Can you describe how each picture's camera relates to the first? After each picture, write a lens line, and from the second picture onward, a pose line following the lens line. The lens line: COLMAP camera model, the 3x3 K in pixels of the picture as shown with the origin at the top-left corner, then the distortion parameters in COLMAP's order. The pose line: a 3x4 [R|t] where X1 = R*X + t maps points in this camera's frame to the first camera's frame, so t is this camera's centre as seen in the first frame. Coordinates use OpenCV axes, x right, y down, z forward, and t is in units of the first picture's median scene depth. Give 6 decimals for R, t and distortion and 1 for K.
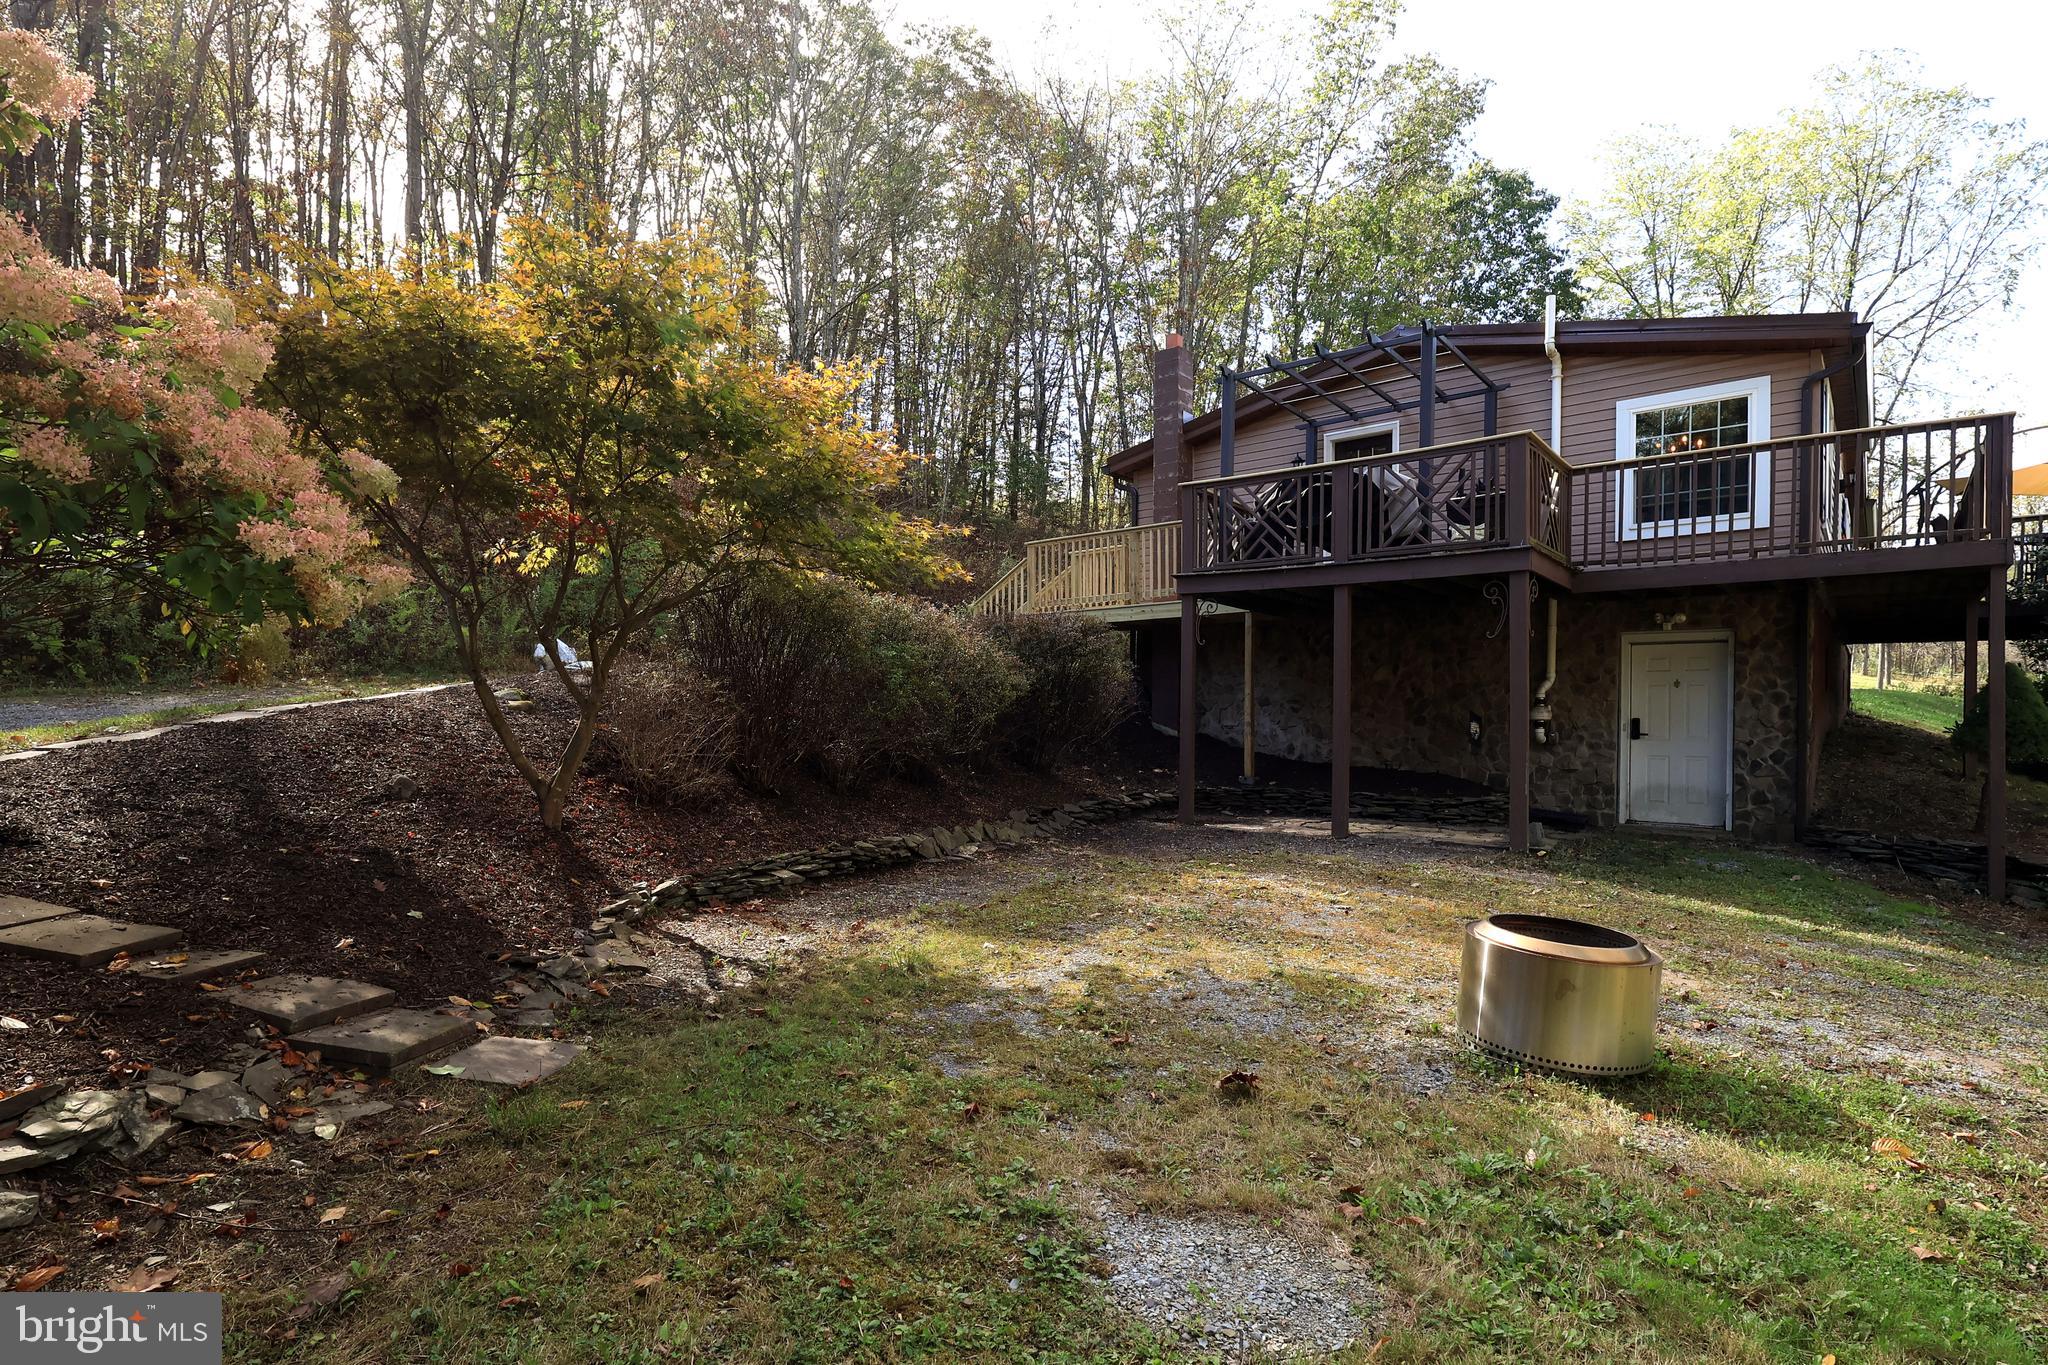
lens RADIAL K [[969.1, 0, 1022.5], [0, 969.1, 690.1], [0, 0, 1]] dist [0.001878, 0.000738]
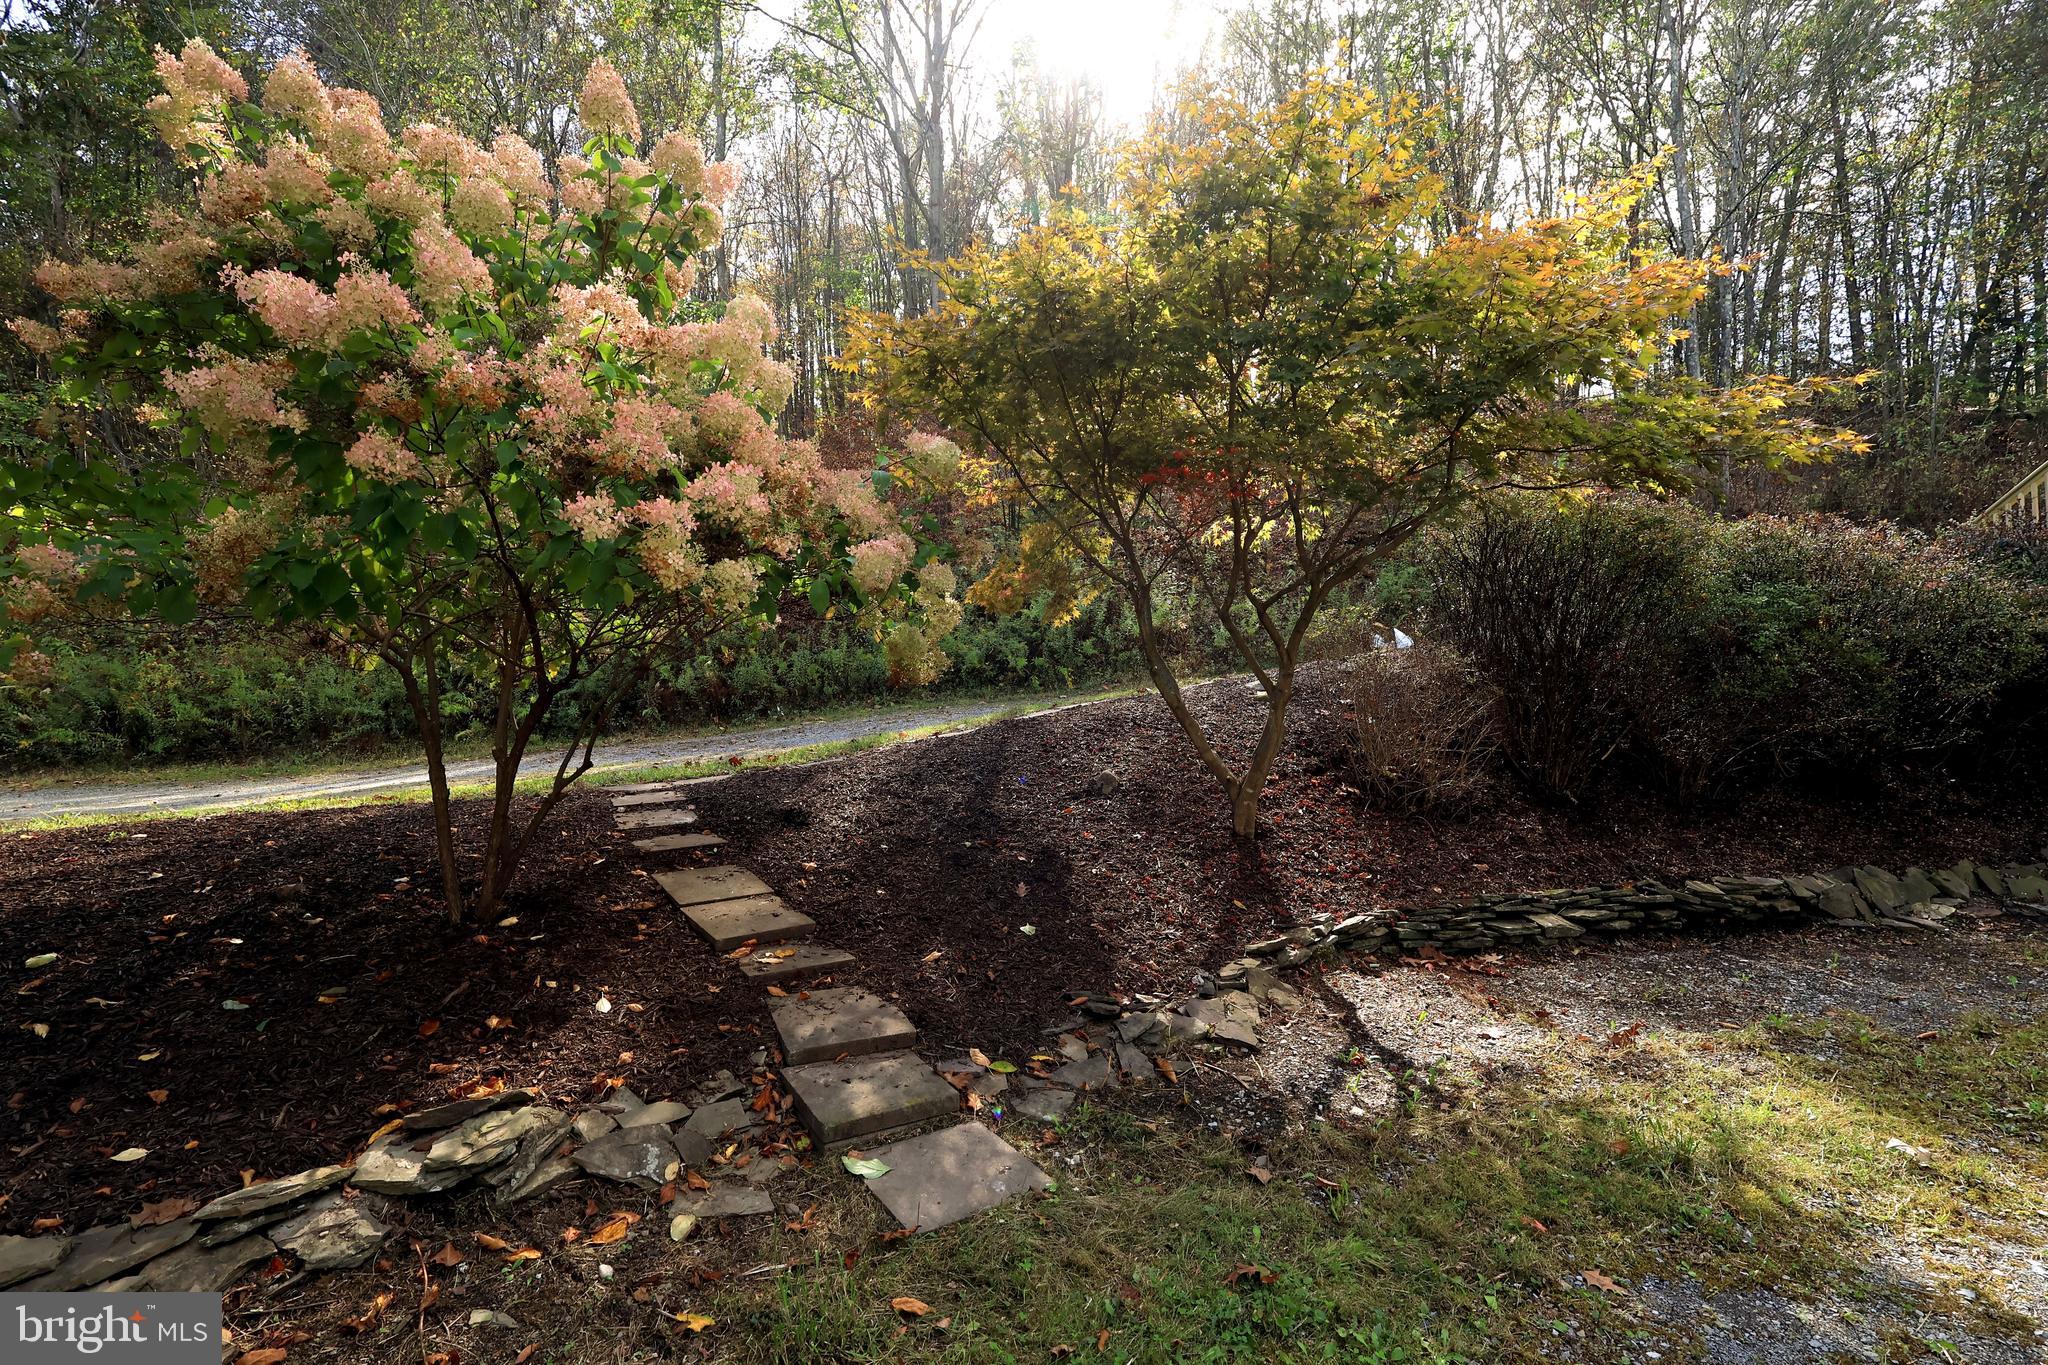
lens RADIAL K [[959.4, 0, 1023.9], [0, 959.4, 680.0], [0, 0, 1]] dist [0.006502, -0.000400]
pose [[0.660960, -0.045069, -0.749067, 0.044902], [0.046637, 0.998732, -0.018938, 0.010265], [0.748971, -0.022417, 0.662224, 0.304692]]
